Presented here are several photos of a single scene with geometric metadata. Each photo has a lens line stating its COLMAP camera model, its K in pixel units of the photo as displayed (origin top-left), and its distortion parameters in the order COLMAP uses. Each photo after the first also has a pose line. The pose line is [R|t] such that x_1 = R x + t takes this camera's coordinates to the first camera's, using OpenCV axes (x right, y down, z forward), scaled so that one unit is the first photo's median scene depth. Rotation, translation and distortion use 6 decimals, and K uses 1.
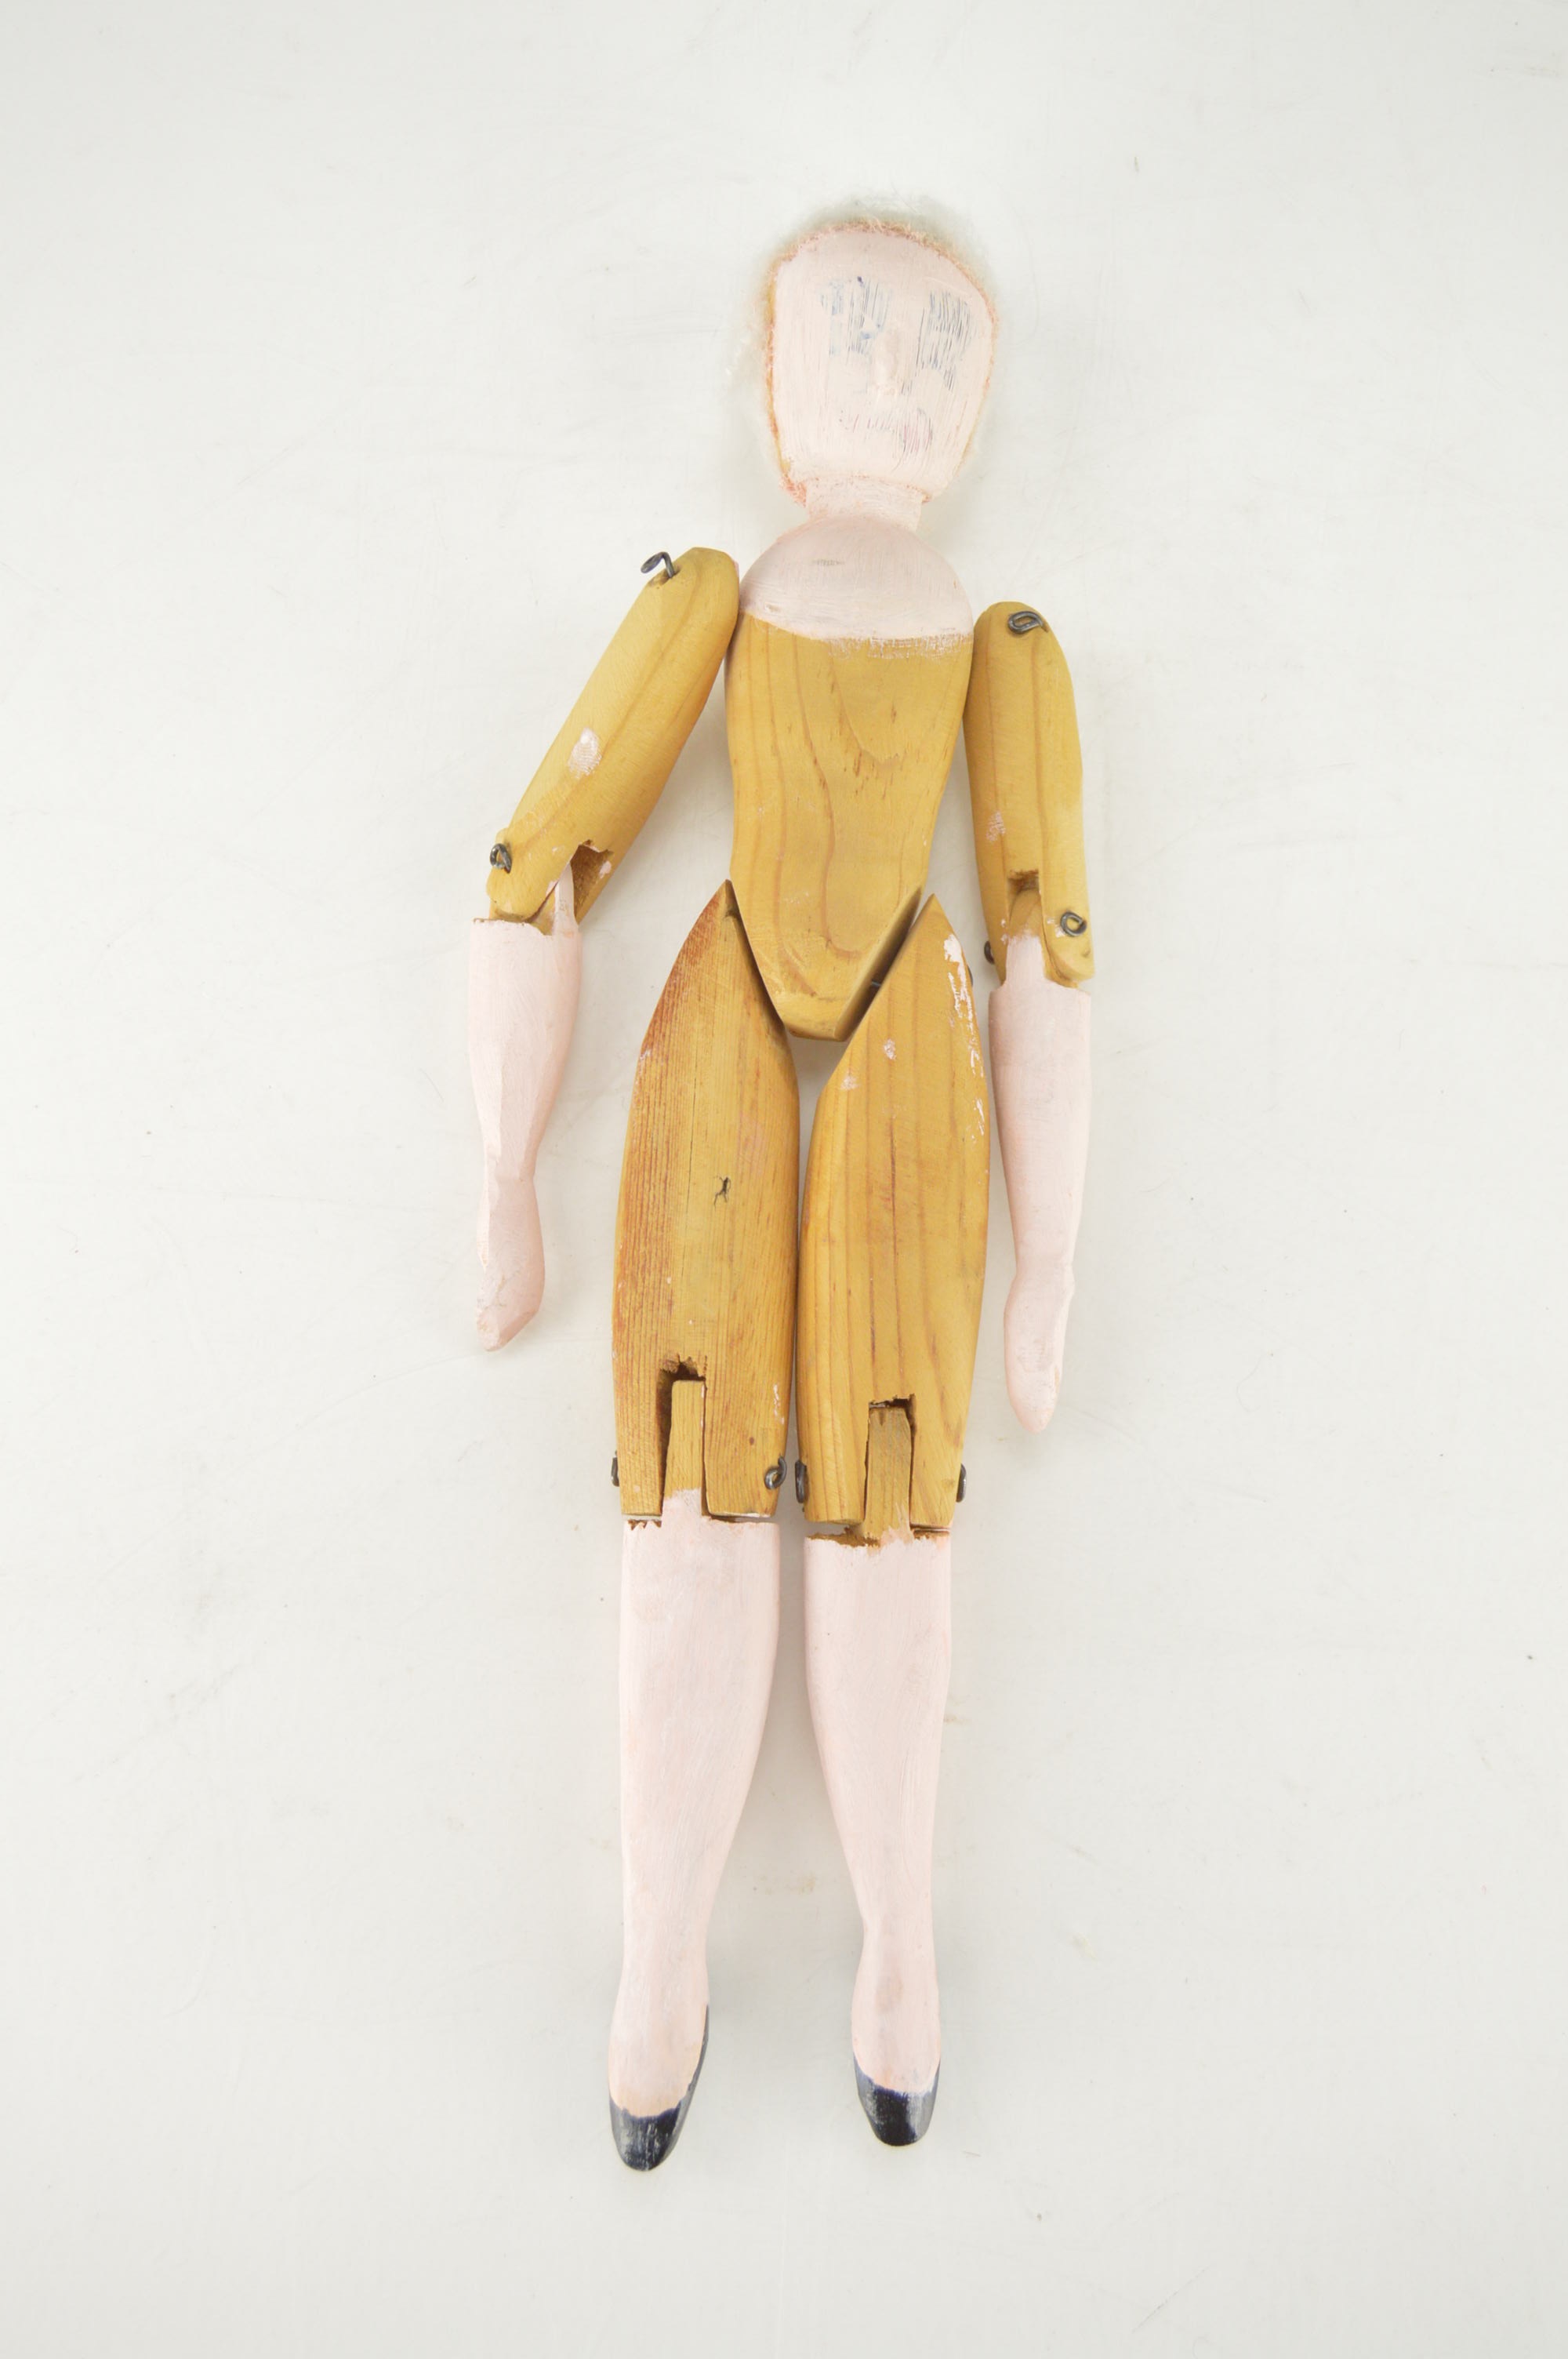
lens RADIAL K [[3174.5, 0, 784.0], [0, 3174.5, 1179.5], [0, 0, 1]] dist [-0.043033, -0.055437]
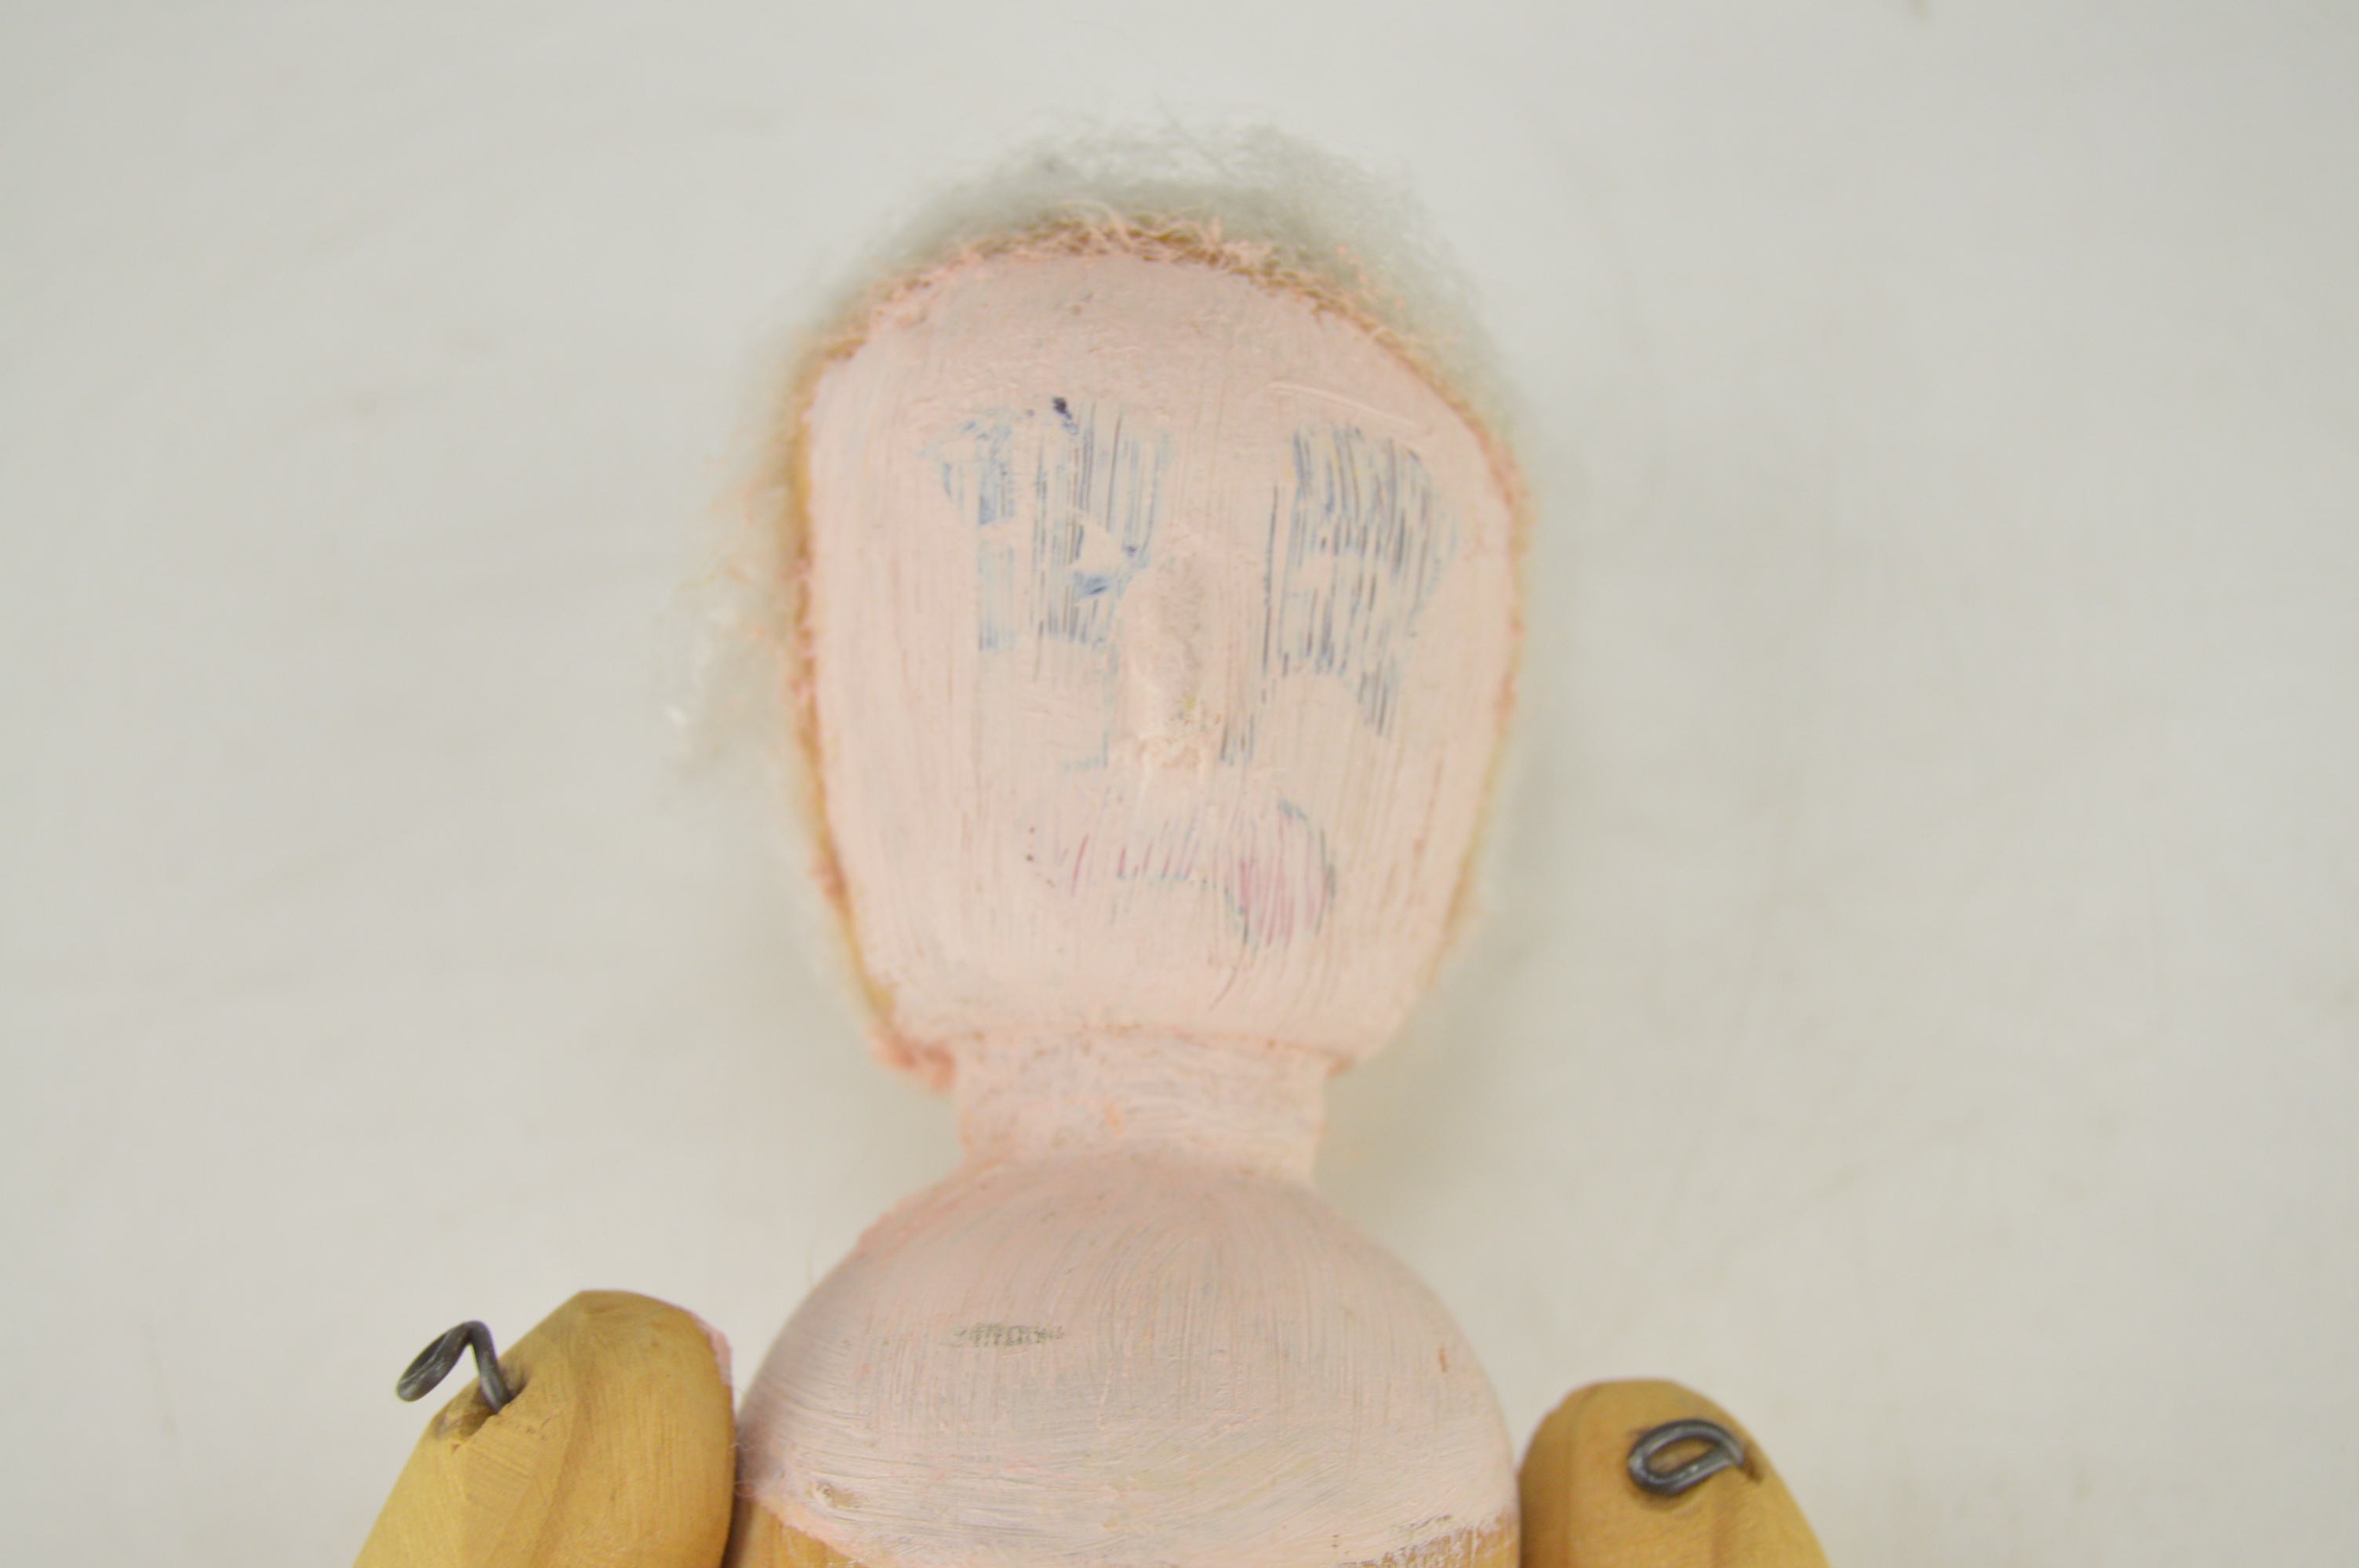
lens RADIAL K [[5304.8, 0, 1179.5], [0, 5304.8, 784.0], [0, 0, 1]] dist [-0.009293, -0.112554]
pose [[0.997558, -0.064886, -0.025842, 0.045934], [0.059113, 0.981443, -0.182414, -0.152106], [0.037199, 0.180441, 0.982882, 0.494418]]
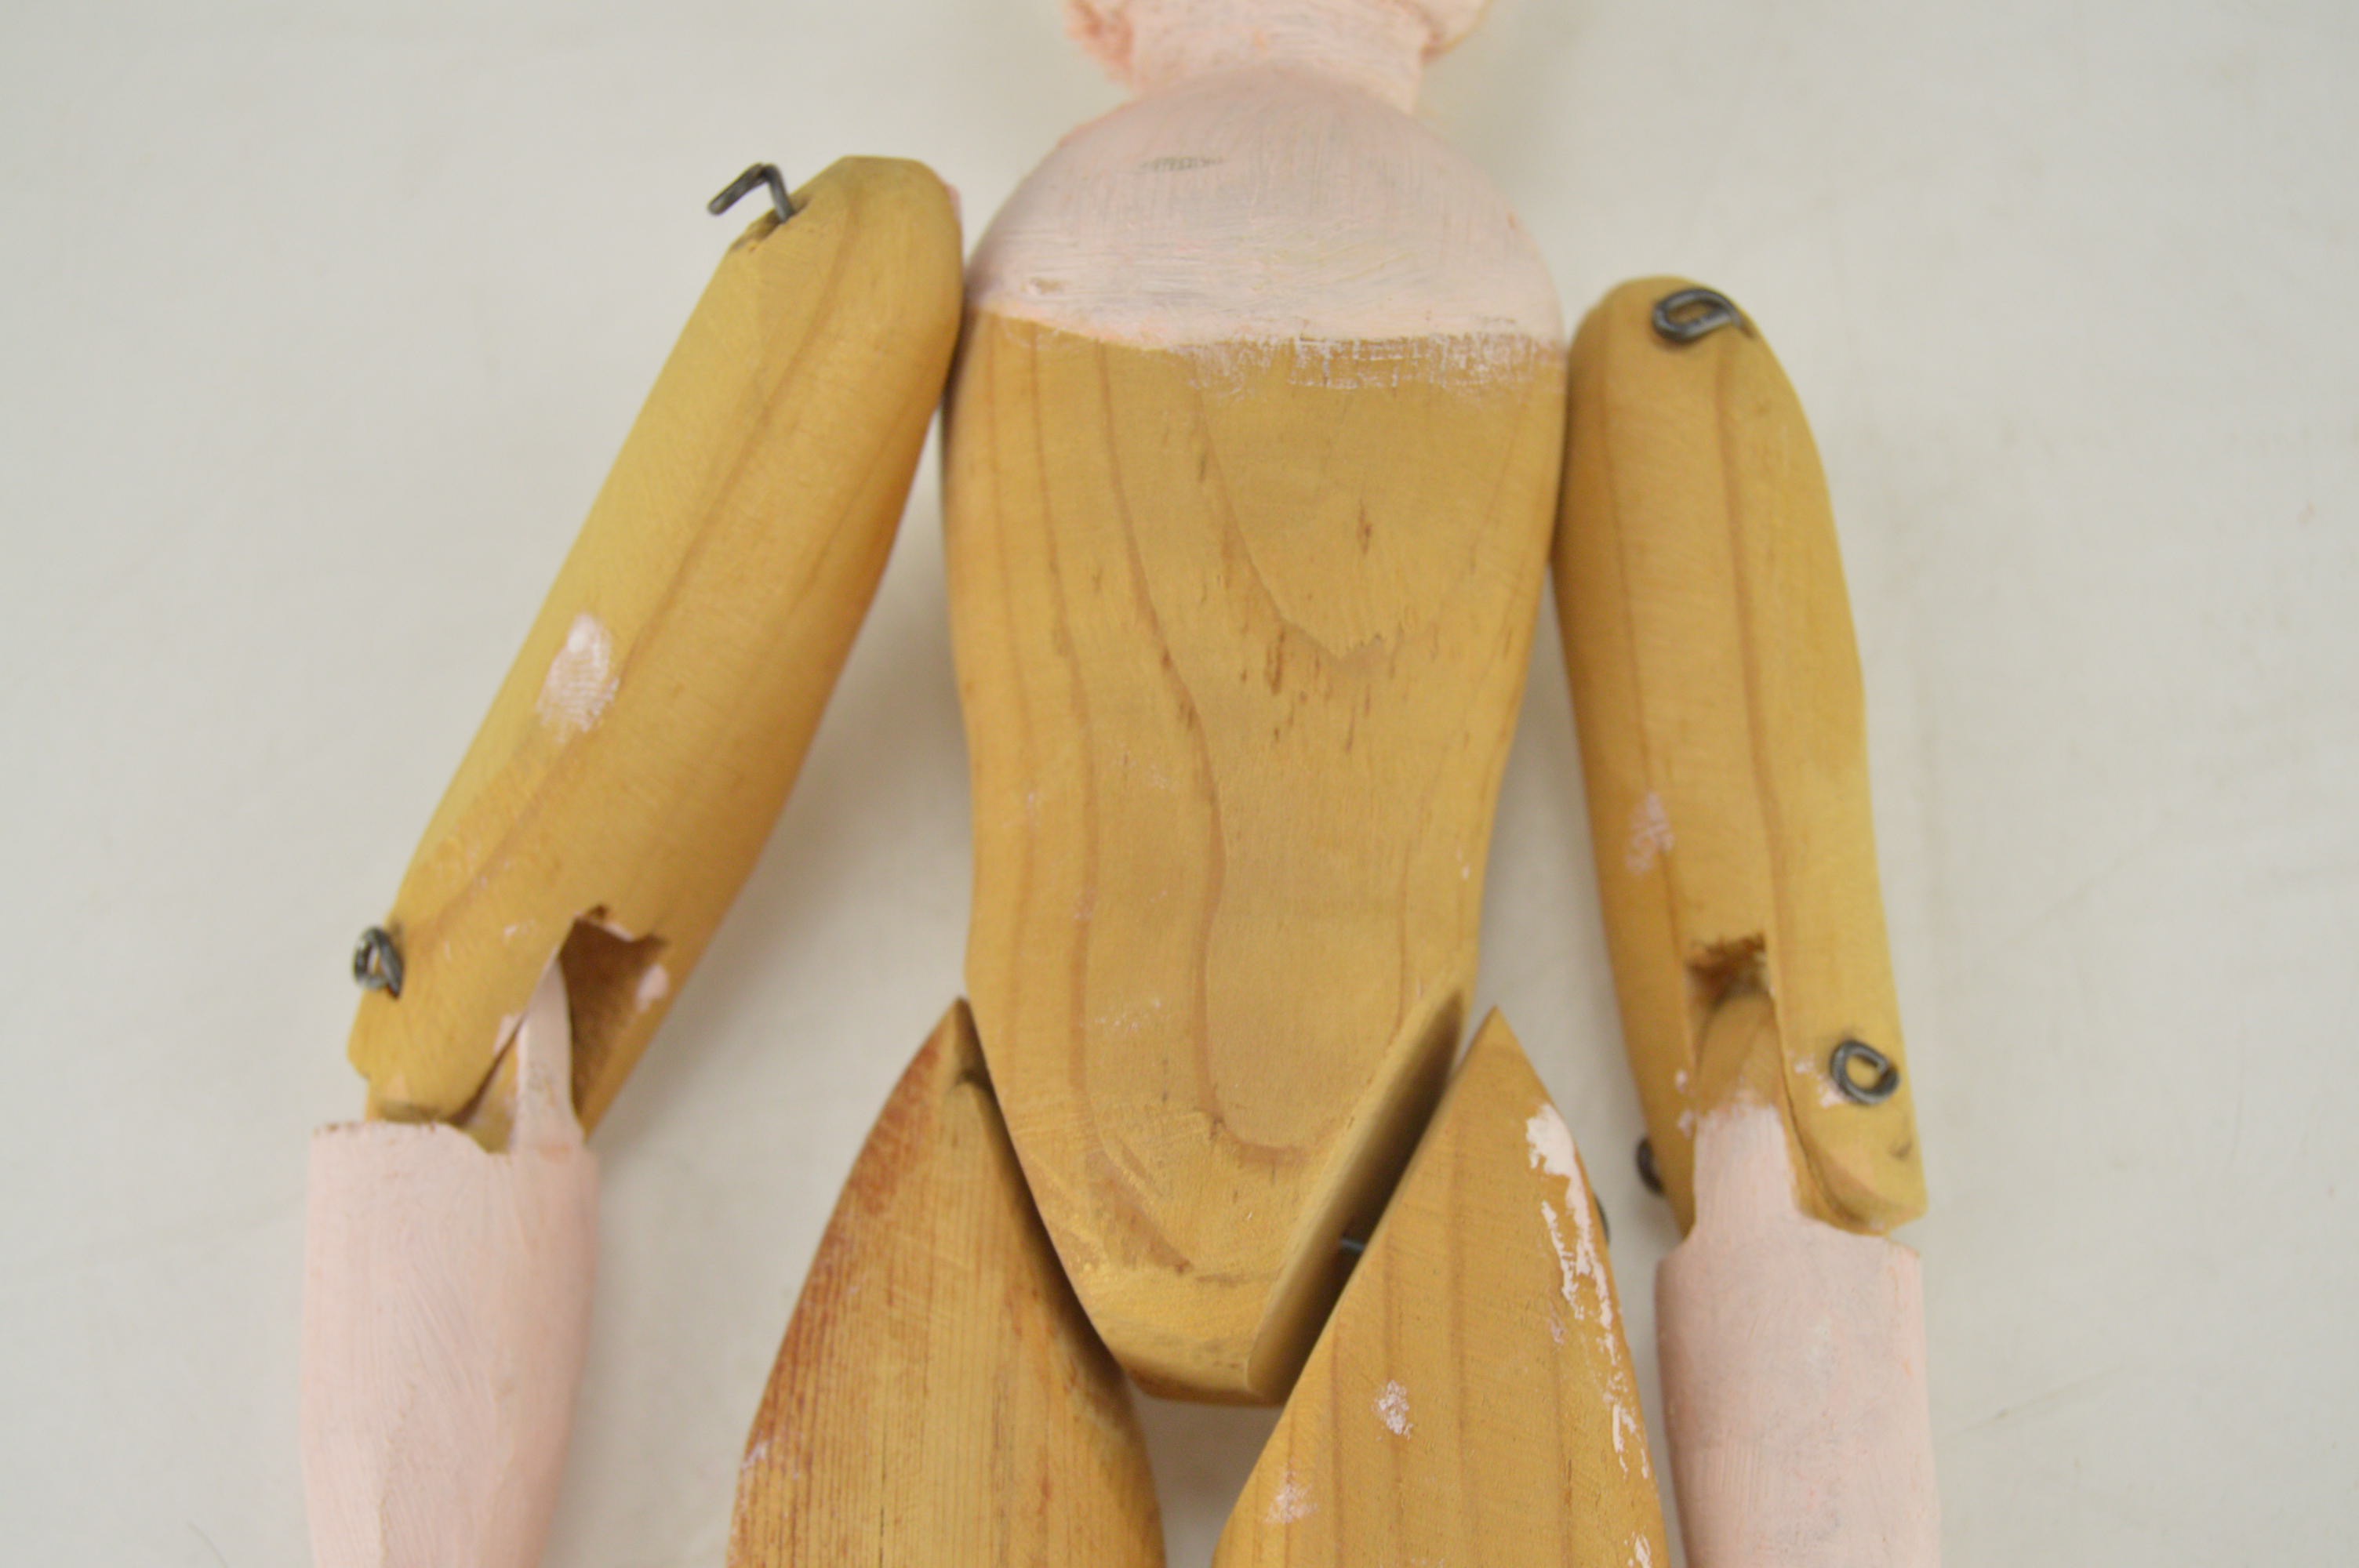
lens RADIAL K [[5304.8, 0, 1179.5], [0, 5304.8, 784.0], [0, 0, 1]] dist [-0.009293, -0.112554]
pose [[0.998839, -0.040613, -0.025926, 0.027324], [0.034318, 0.977347, -0.208841, 0.016830], [0.033820, 0.207709, 0.977606, 0.372949]]
